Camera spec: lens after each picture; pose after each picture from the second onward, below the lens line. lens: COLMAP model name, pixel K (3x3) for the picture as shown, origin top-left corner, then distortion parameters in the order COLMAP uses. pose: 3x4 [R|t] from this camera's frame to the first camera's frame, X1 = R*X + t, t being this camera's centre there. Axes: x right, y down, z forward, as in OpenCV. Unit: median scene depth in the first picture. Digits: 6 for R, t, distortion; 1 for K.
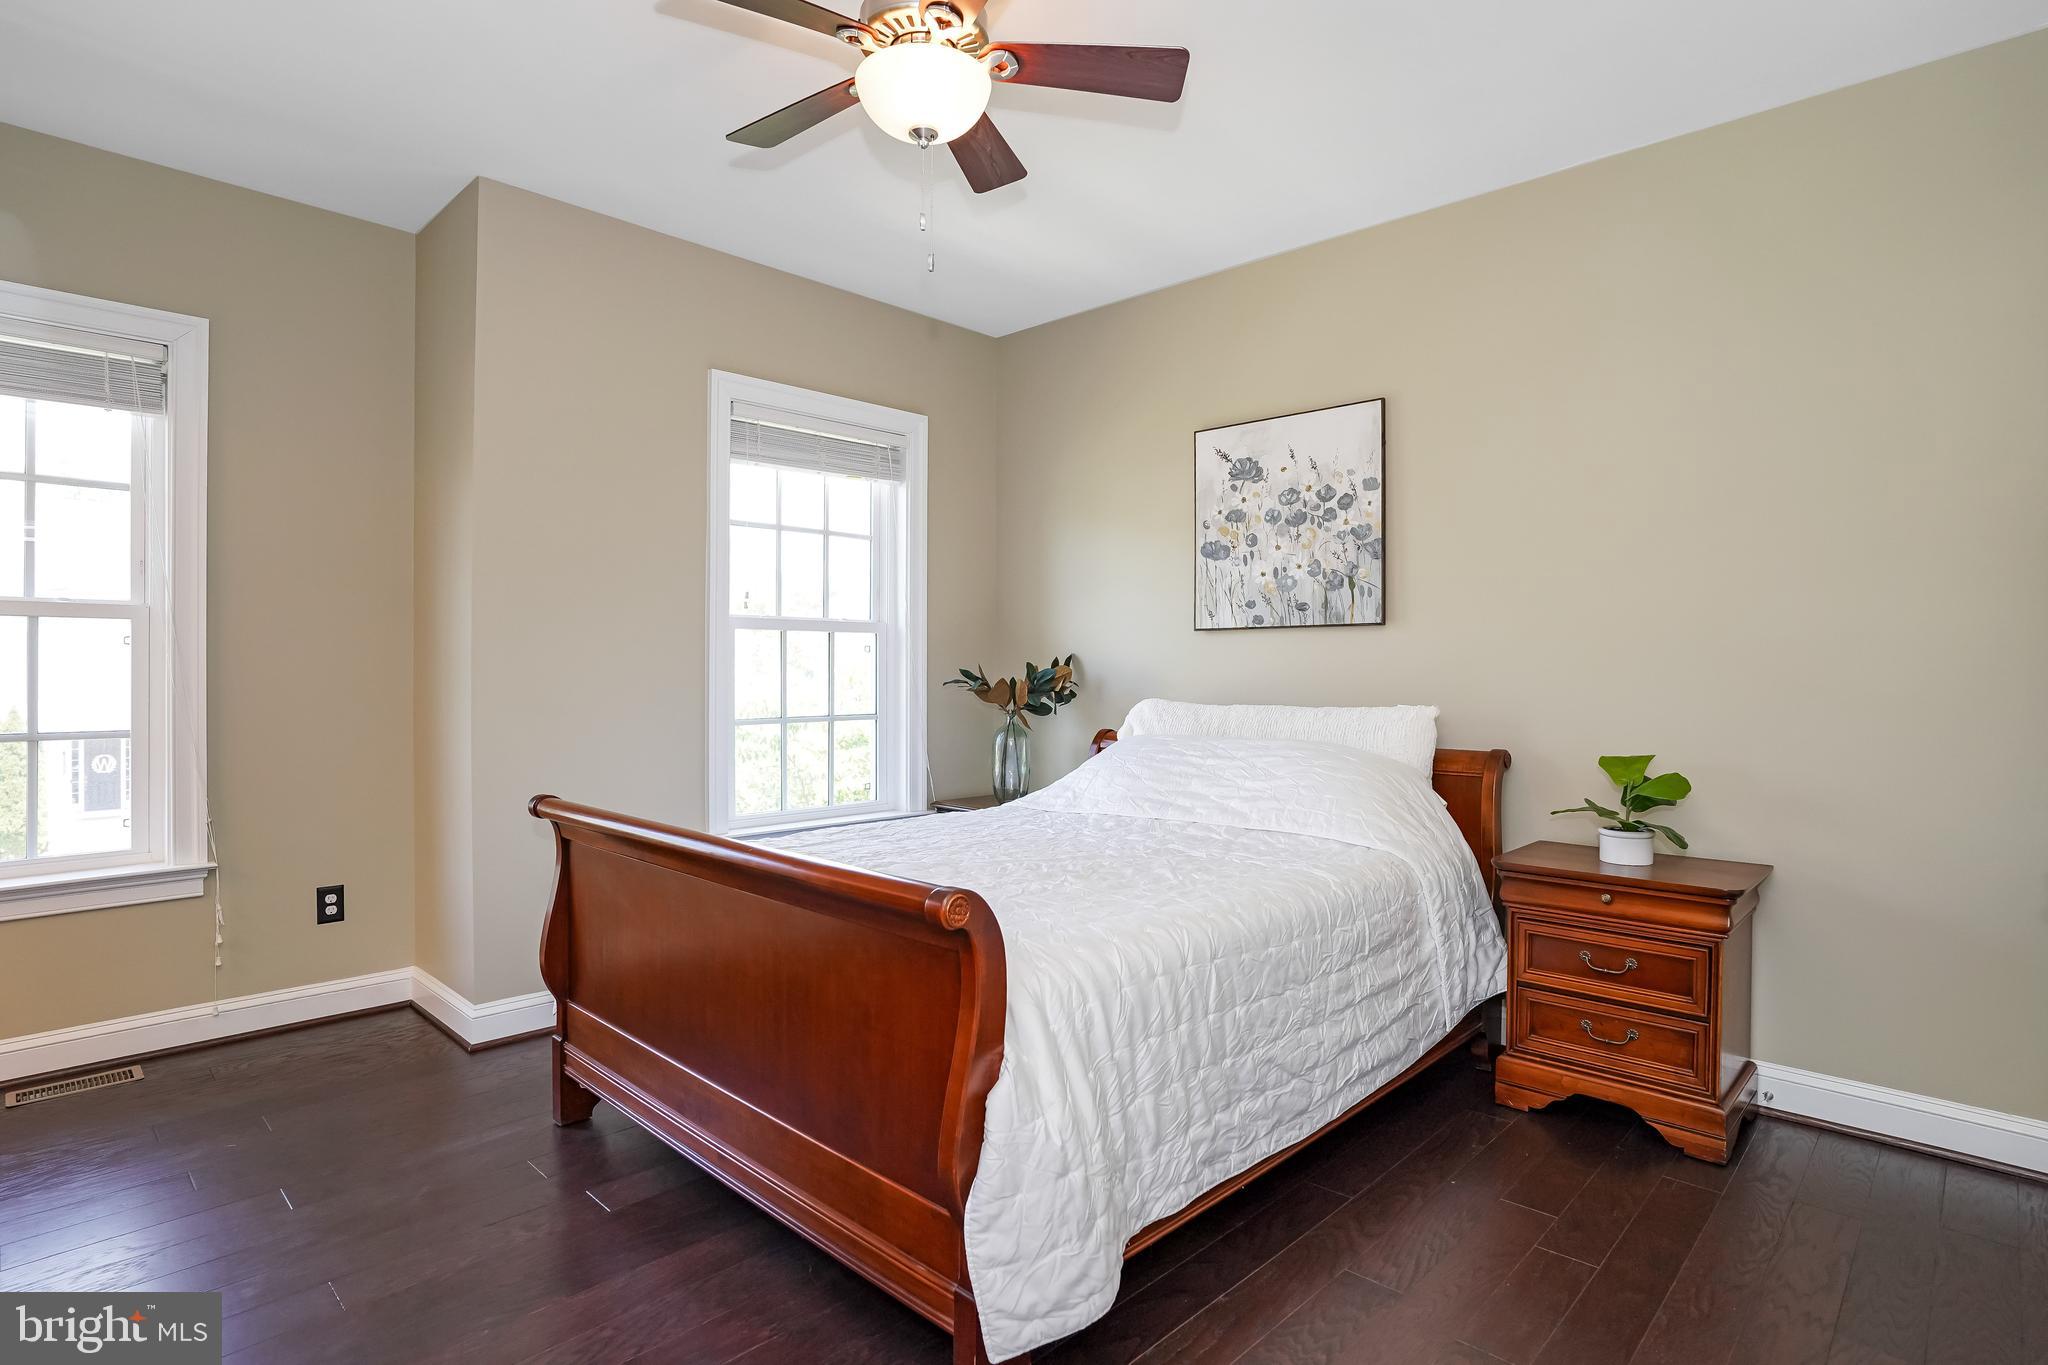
lens RADIAL K [[1044.3, 0, 1041.0], [0, 1044.3, 675.4], [0, 0, 1]] dist [-0.061259, 0.000779]
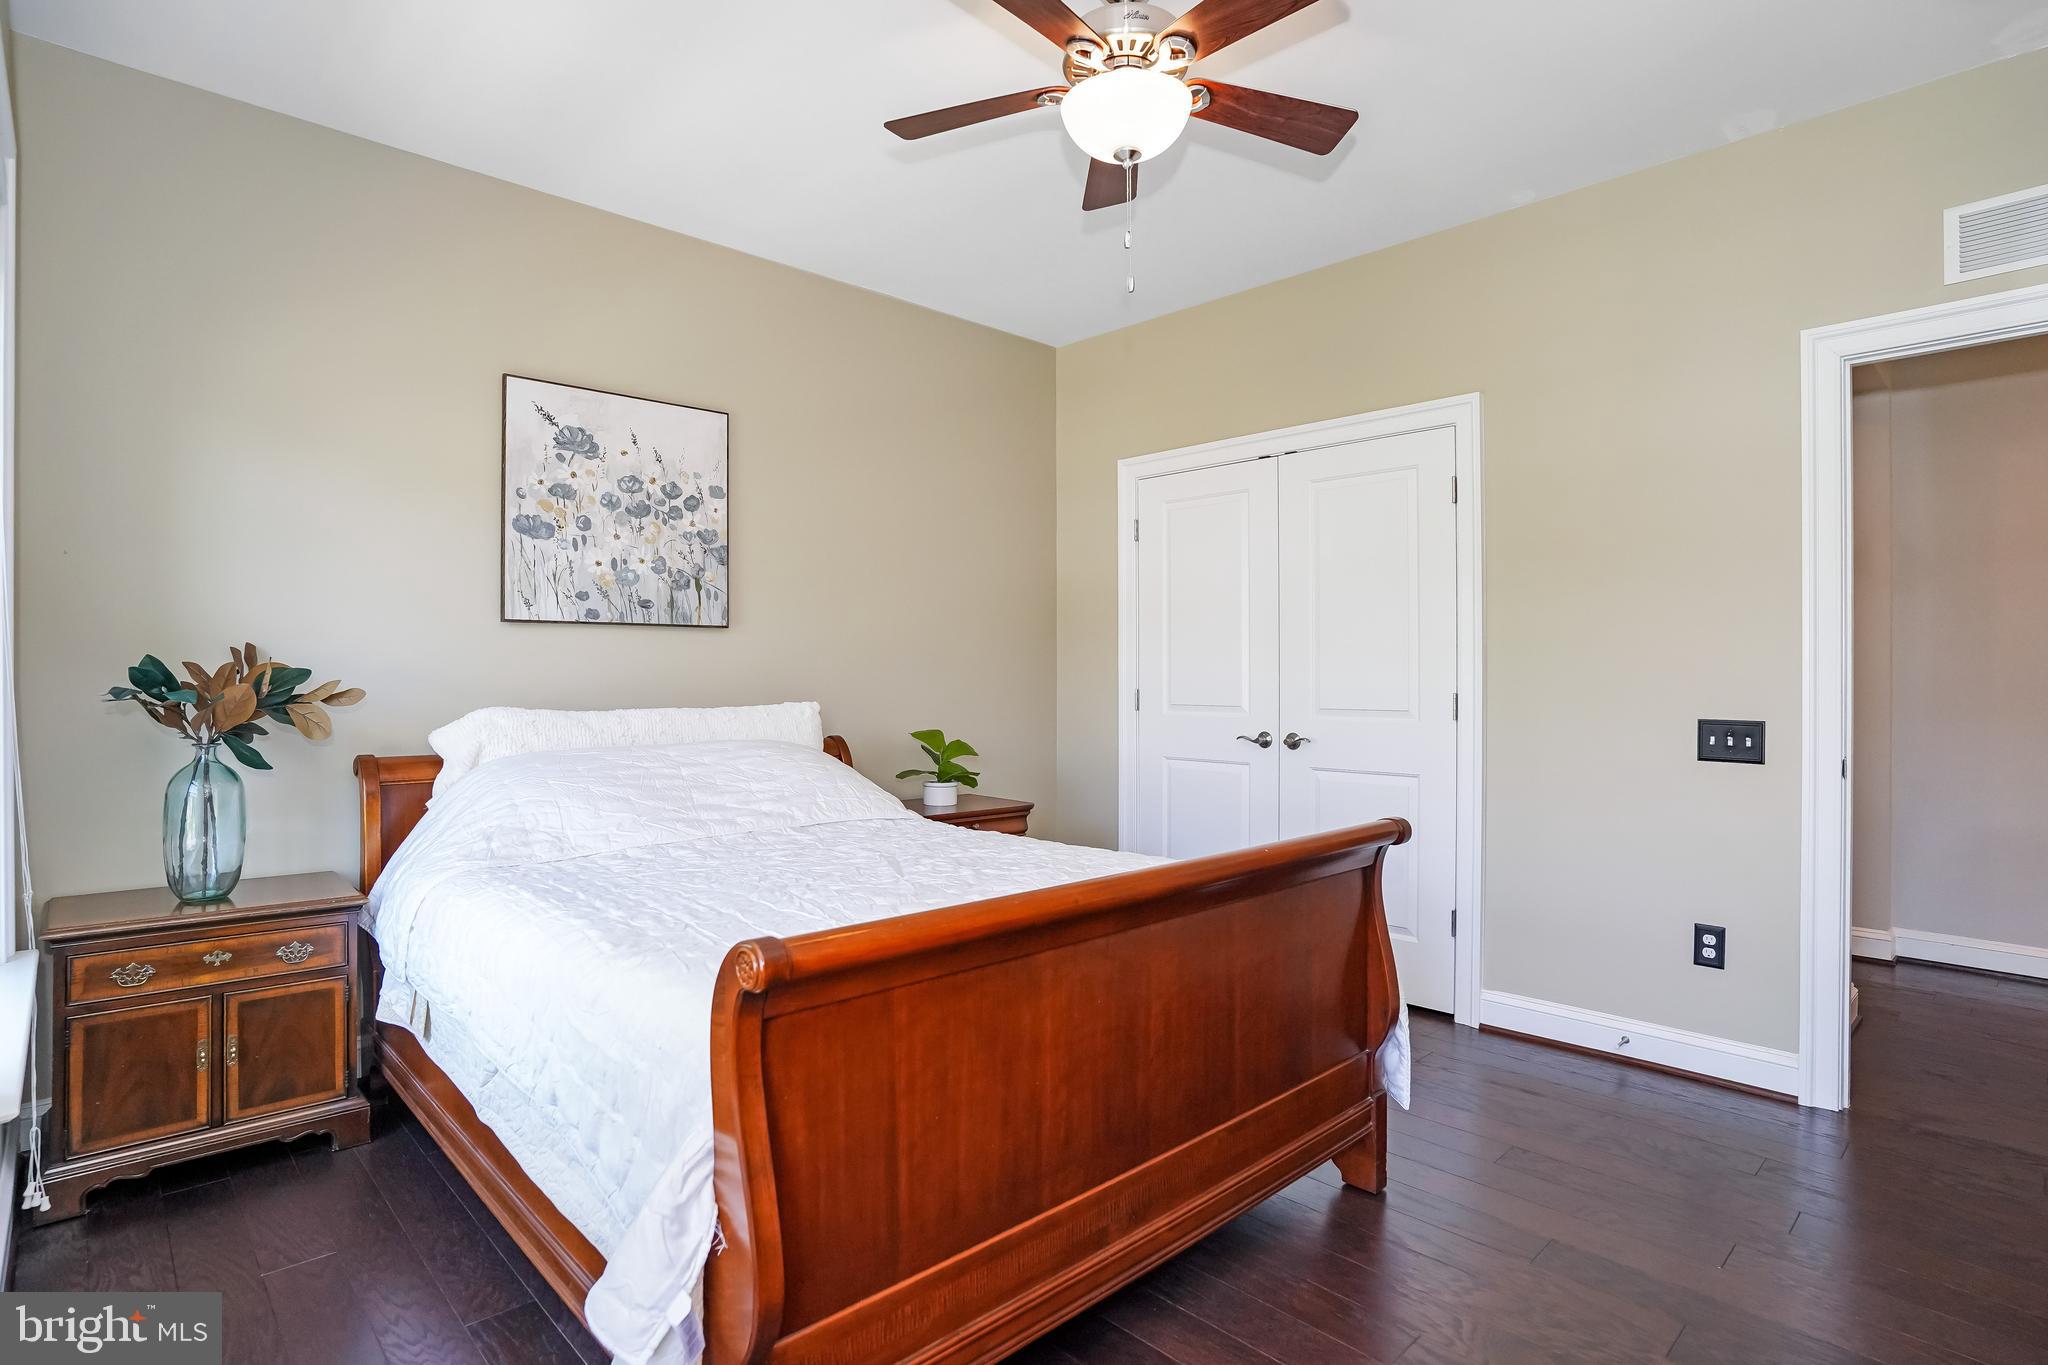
lens RADIAL K [[1053.5, 0, 1026.3], [0, 1053.5, 667.2], [0, 0, 1]] dist [-0.030974, 0.000241]
pose [[0.072069, 0.000692, 0.997399, -0.677315], [0.000380, 1.000000, -0.000721, -0.007223], [-0.997400, 0.000431, 0.072069, 0.582274]]
